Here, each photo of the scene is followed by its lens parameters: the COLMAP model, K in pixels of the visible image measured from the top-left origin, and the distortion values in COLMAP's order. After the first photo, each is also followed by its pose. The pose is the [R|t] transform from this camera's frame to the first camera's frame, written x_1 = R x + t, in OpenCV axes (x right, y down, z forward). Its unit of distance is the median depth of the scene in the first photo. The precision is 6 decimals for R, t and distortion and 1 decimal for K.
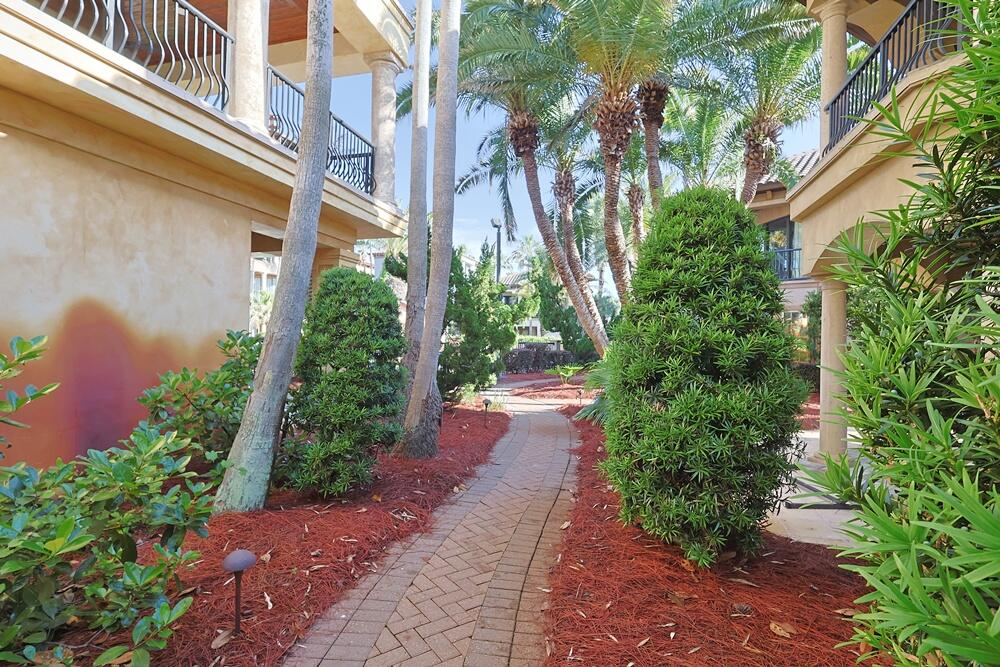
lens RADIAL K [[488.9, 0, 500.0], [0, 488.9, 333.5], [0, 0, 1]] dist [-0.000721, 0.000022]
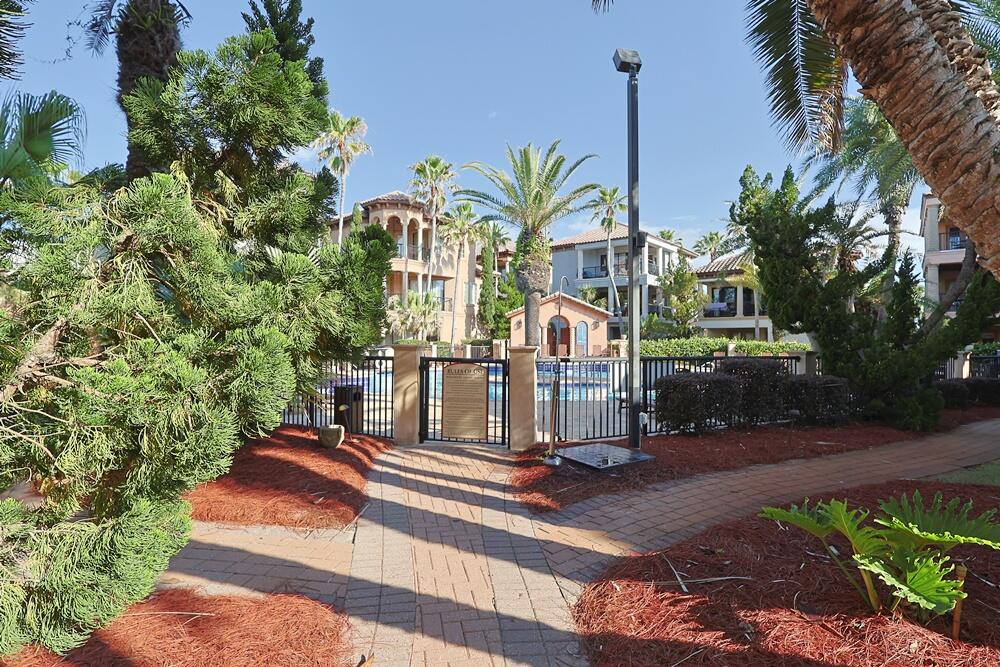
lens RADIAL K [[488.9, 0, 500.0], [0, 488.9, 333.5], [0, 0, 1]] dist [-0.000721, 0.000022]
pose [[0.908182, -0.015343, -0.418294, 0.047768], [0.010373, 0.999846, -0.014153, 0.000741], [0.418447, 0.008514, 0.908201, 0.463663]]
